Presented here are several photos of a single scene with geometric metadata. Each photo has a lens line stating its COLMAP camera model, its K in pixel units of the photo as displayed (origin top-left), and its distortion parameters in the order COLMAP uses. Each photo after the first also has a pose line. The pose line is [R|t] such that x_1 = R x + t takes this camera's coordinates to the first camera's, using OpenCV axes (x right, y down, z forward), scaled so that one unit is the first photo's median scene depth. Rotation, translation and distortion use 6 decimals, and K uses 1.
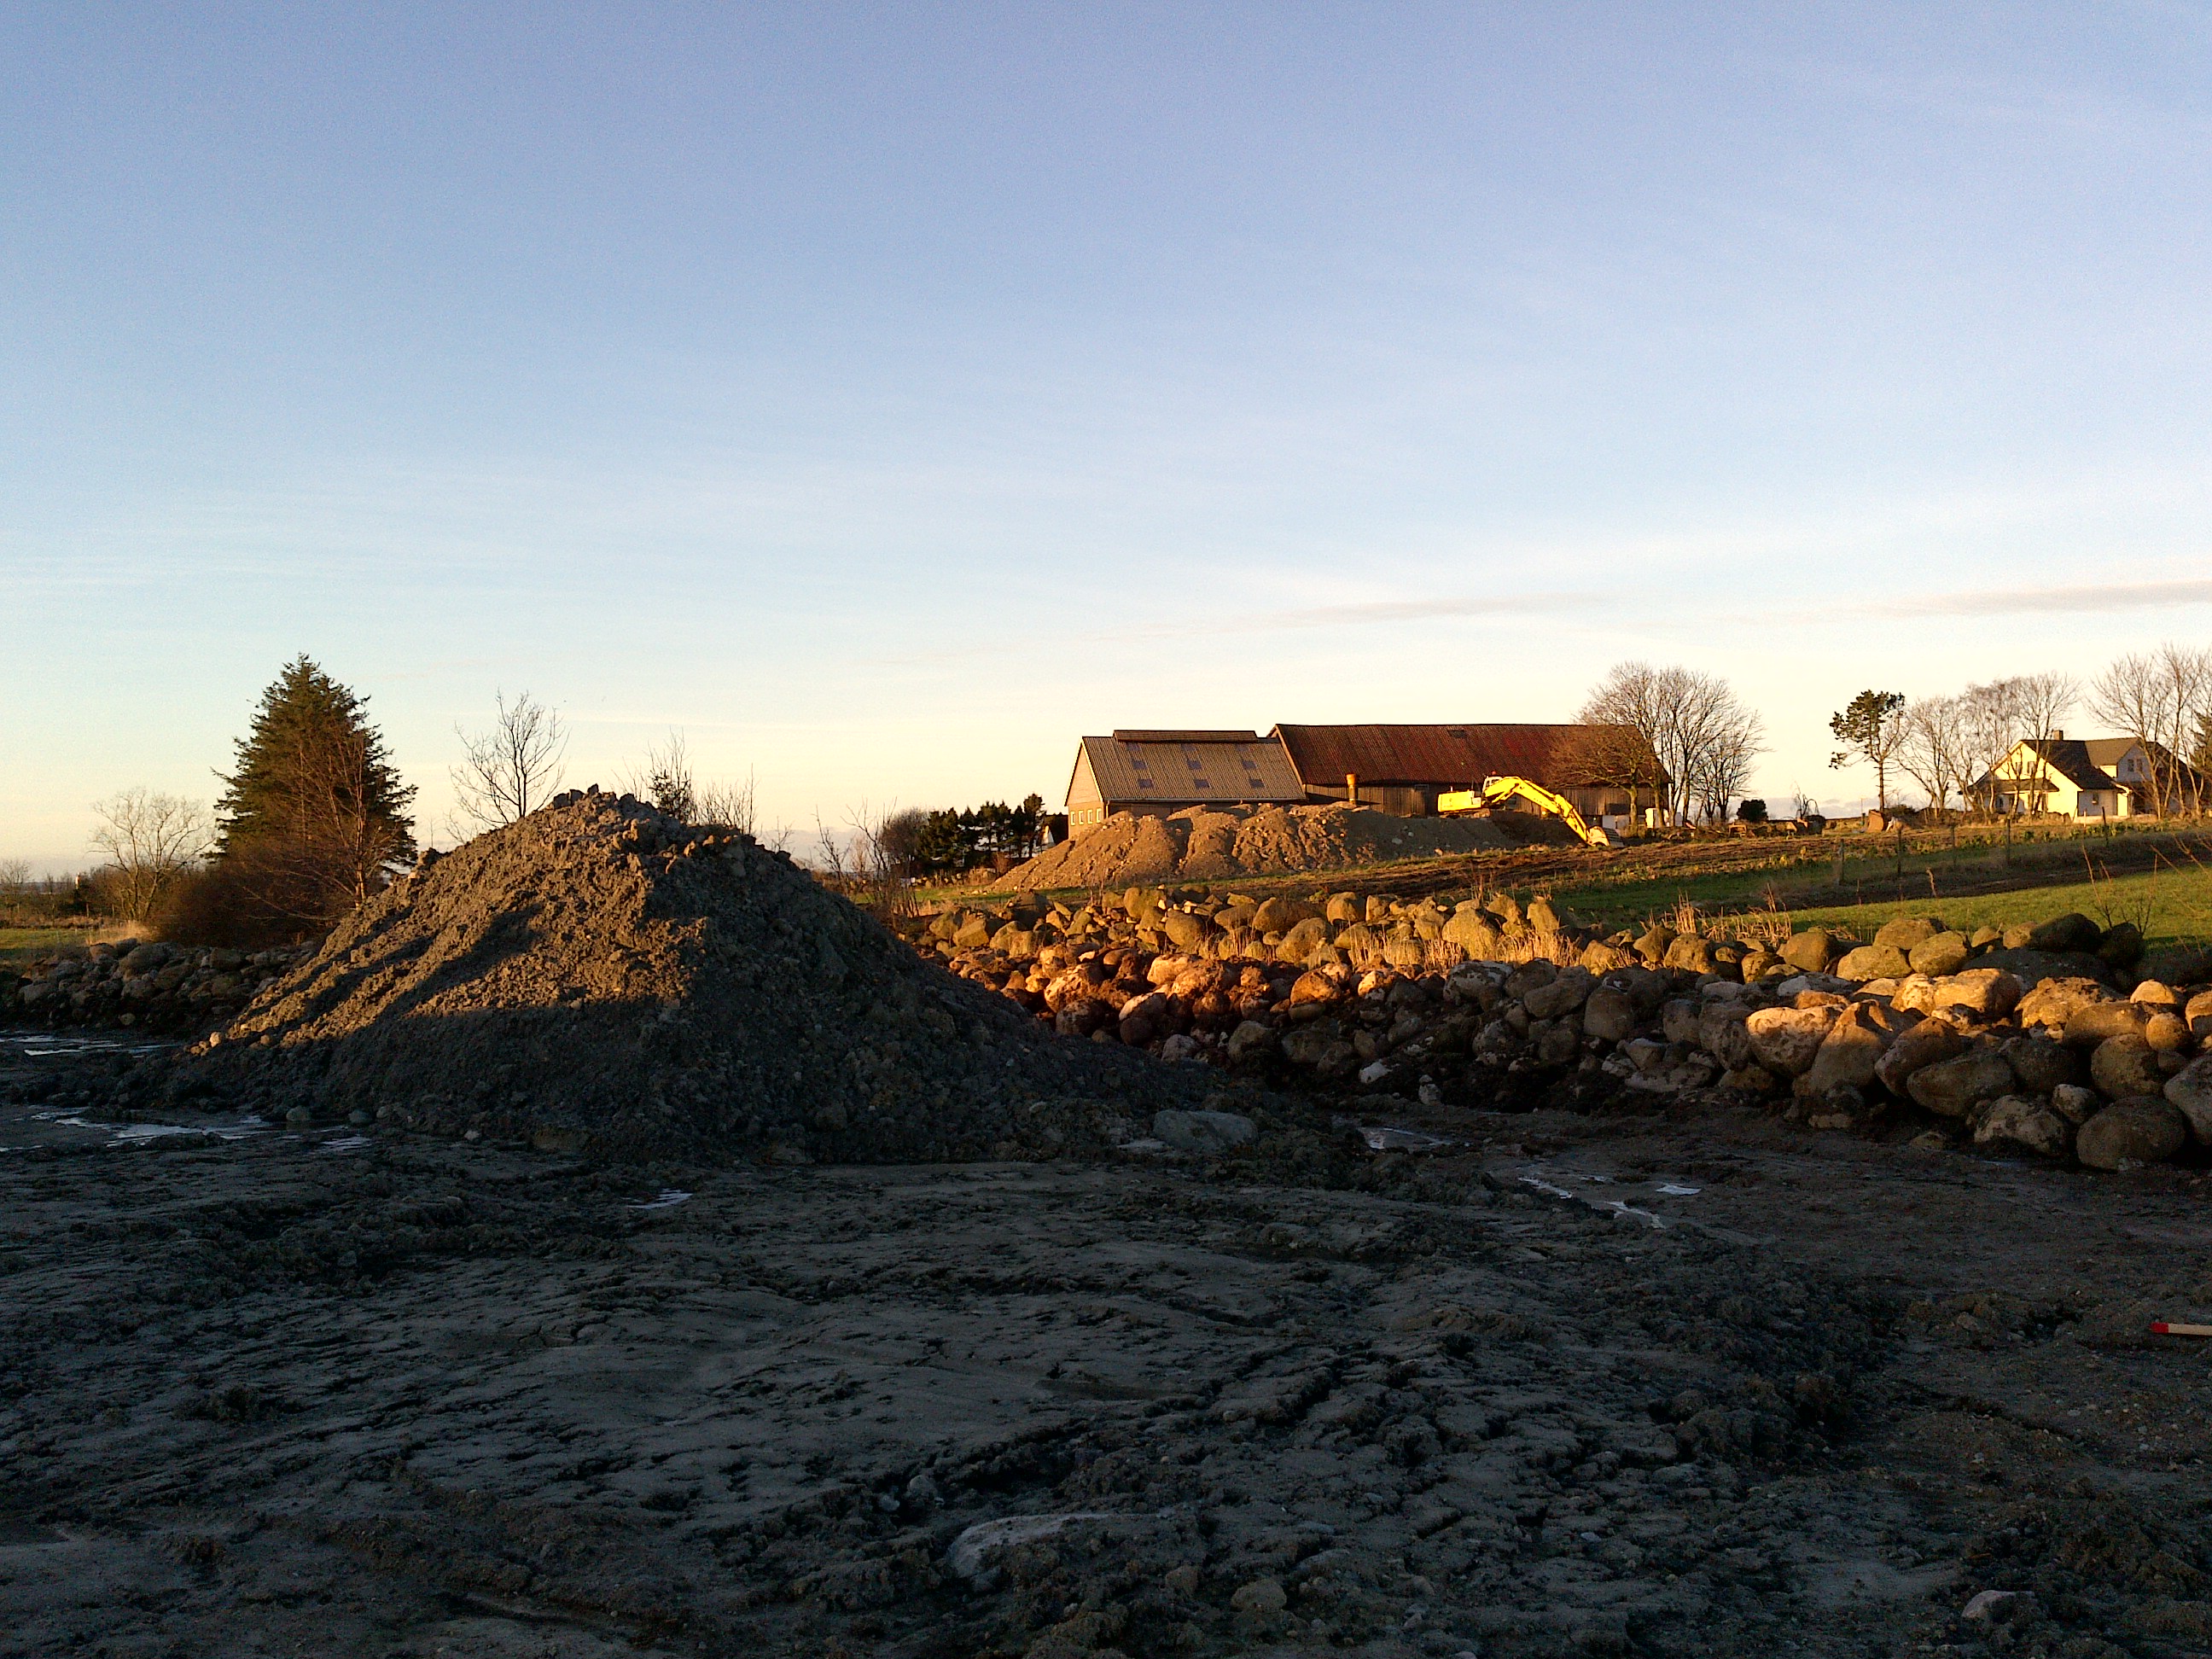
lens RADIAL K [[2087.3, 0, 1118.9], [0, 2087.3, 833.3], [0, 0, 1]] dist [0.055152, 0.000000]
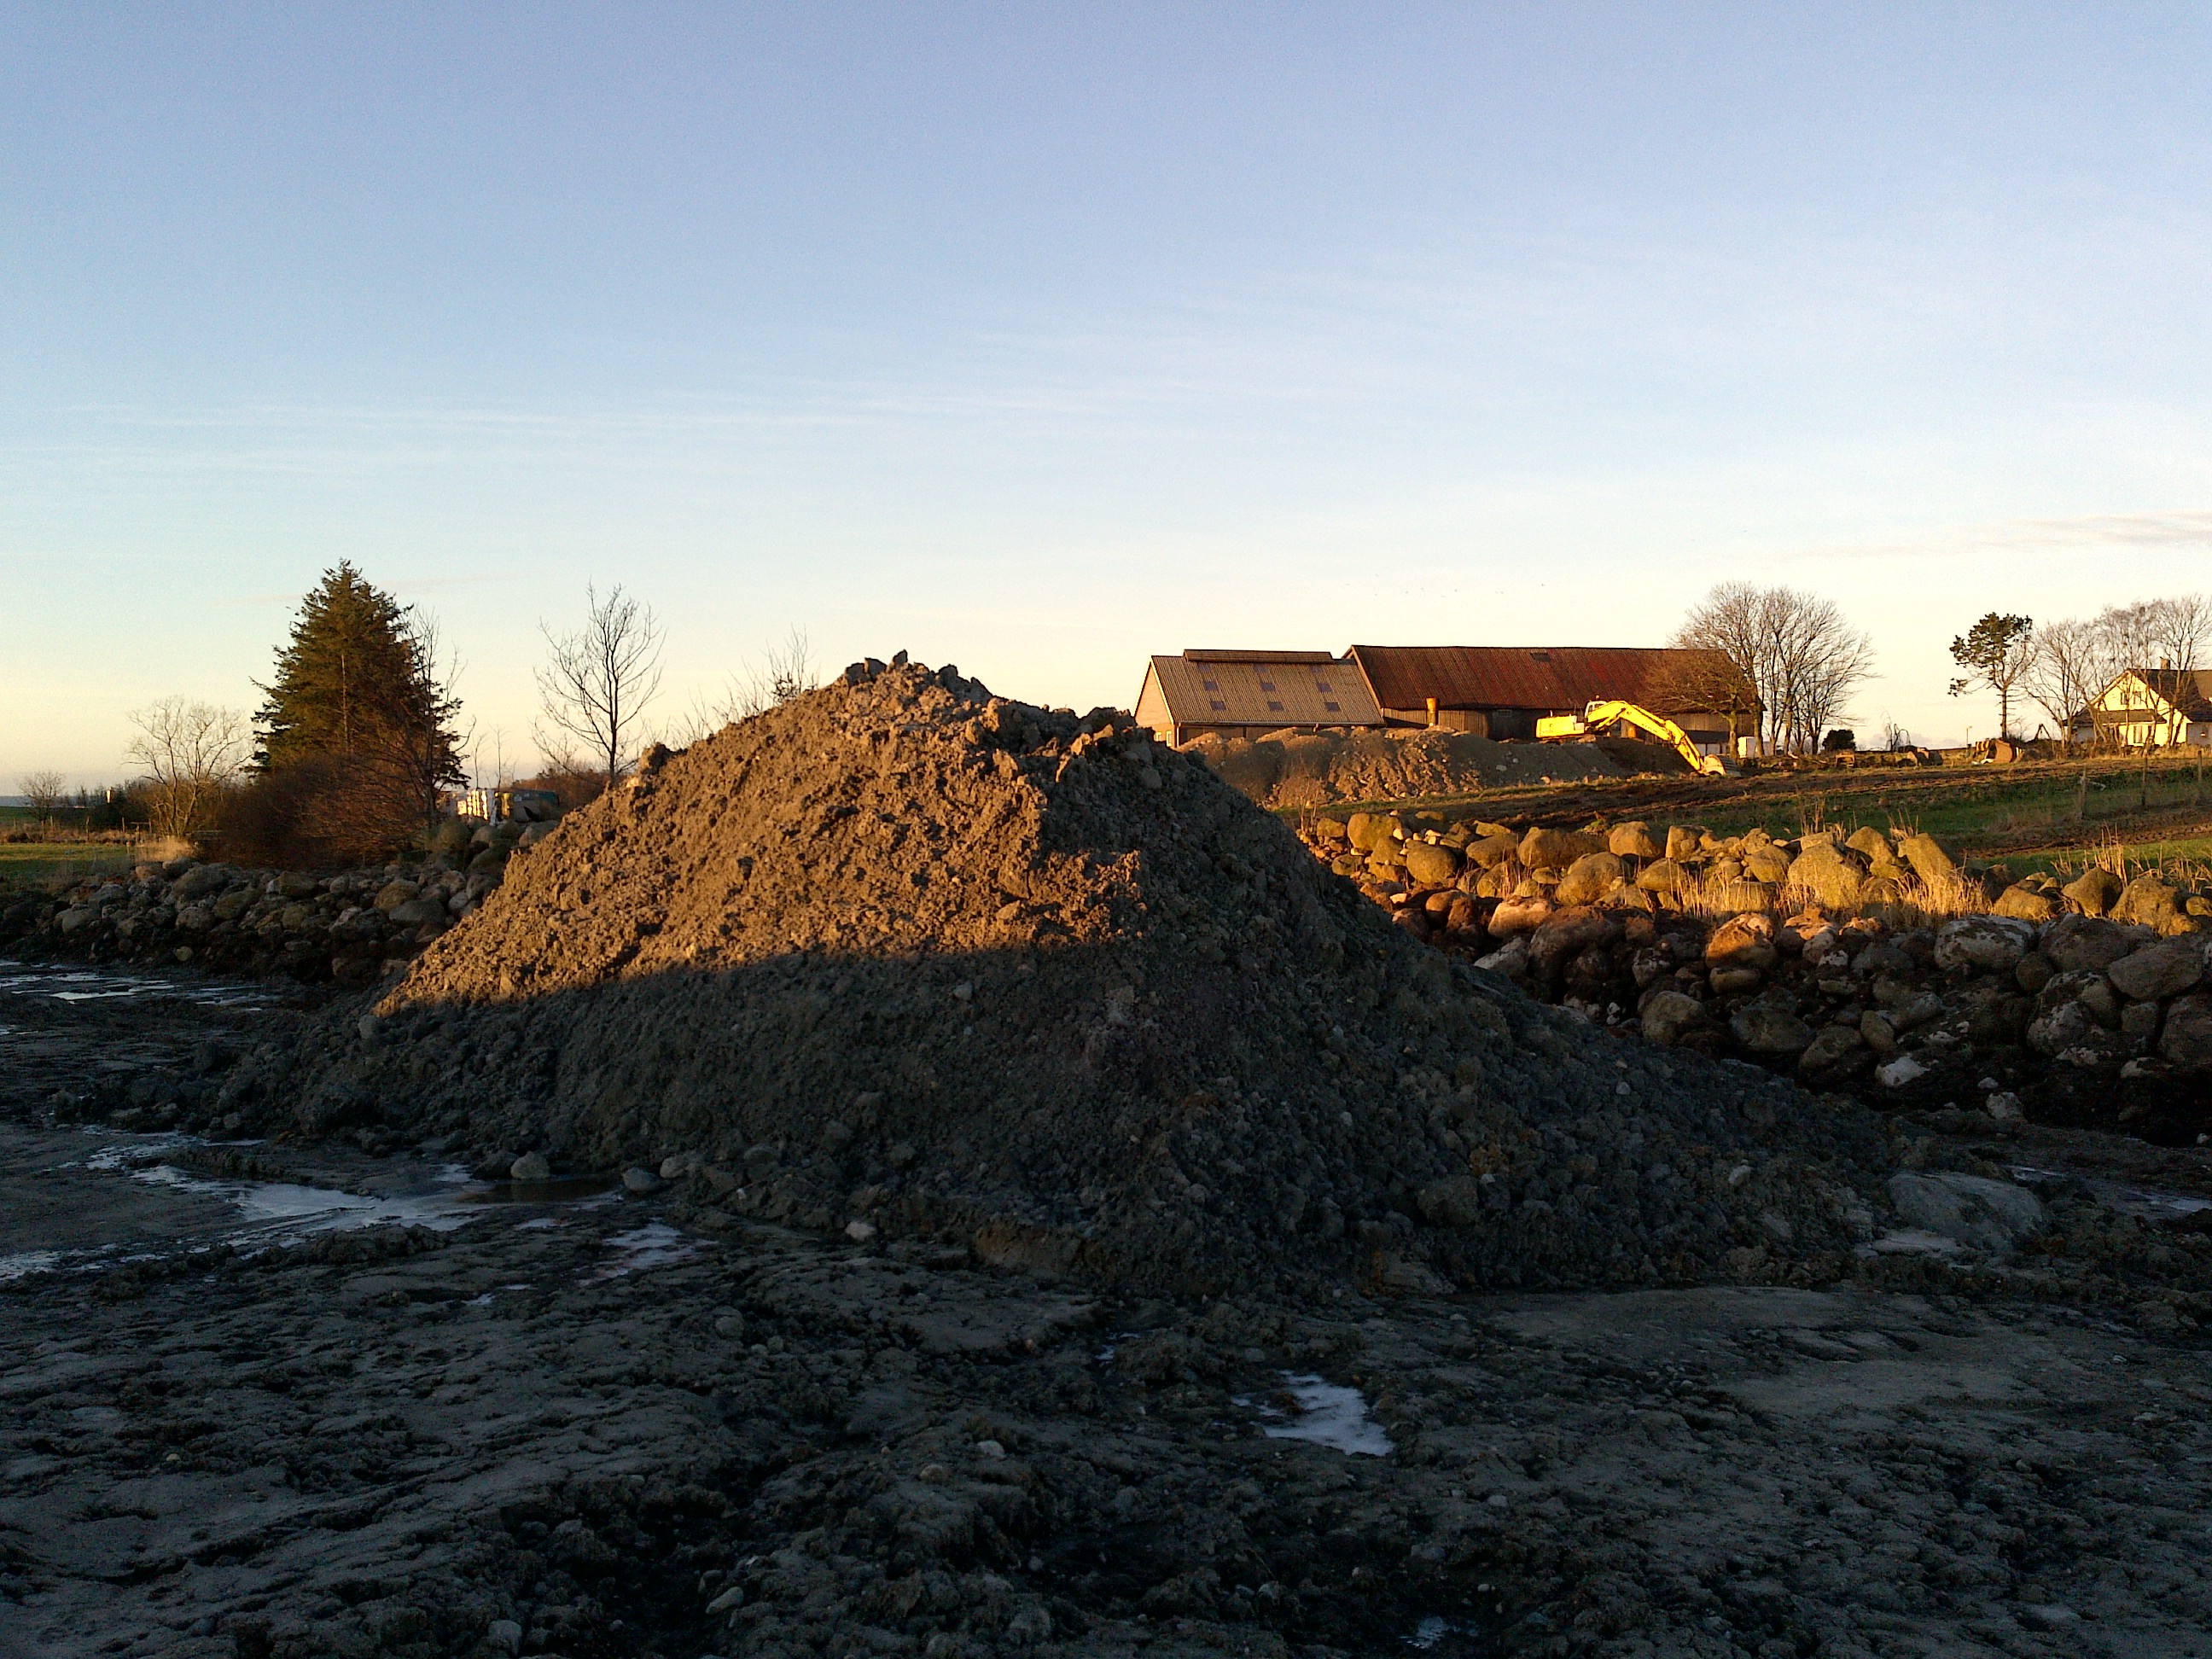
lens RADIAL K [[2087.3, 0, 1110.4], [0, 2087.3, 820.8], [0, 0, 1]] dist [0.055152, 0.000000]
pose [[0.999831, 0.011385, -0.014416, -0.077629], [-0.010955, 0.999504, 0.029516, 0.004870], [0.014745, -0.029353, 0.999460, 0.144976]]
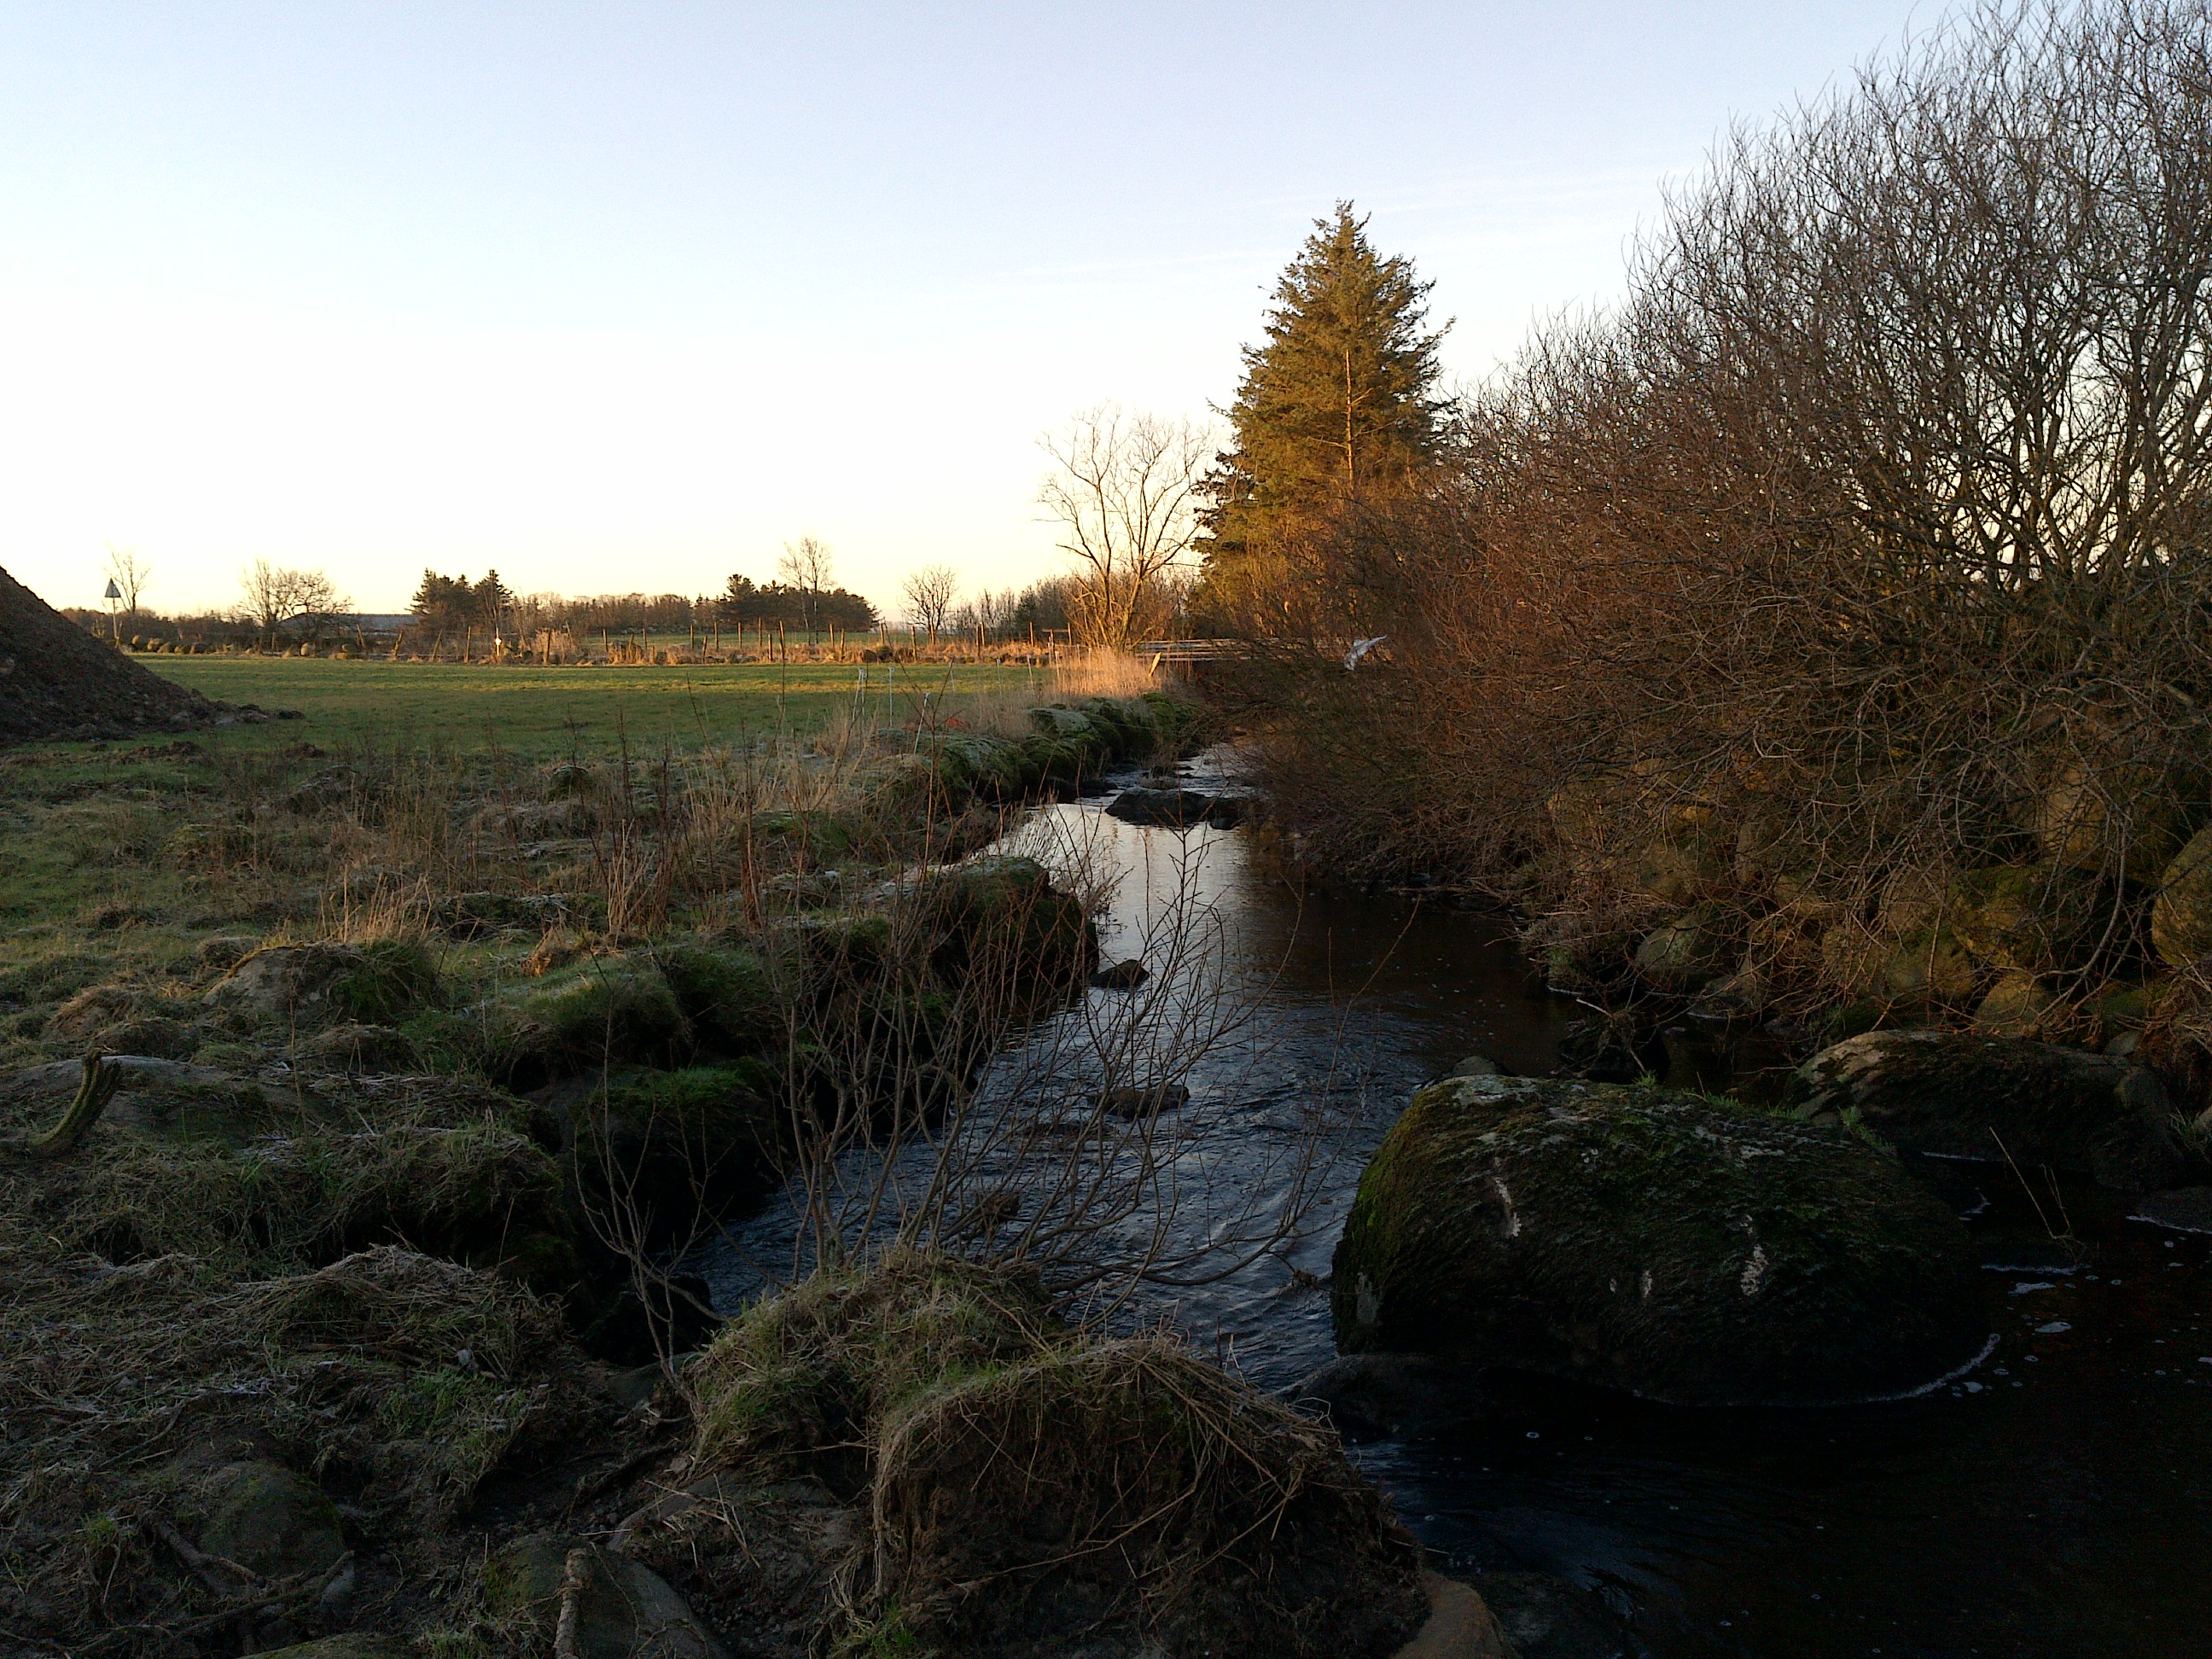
lens RADIAL K [[2087.3, 0, 1086.7], [0, 2087.3, 824.8], [0, 0, 1]] dist [0.055152, 0.000000]
pose [[0.910023, 0.033441, -0.413206, -0.670449], [0.013595, 0.993798, 0.110370, 0.075697], [0.414334, -0.106057, 0.903924, 1.375168]]
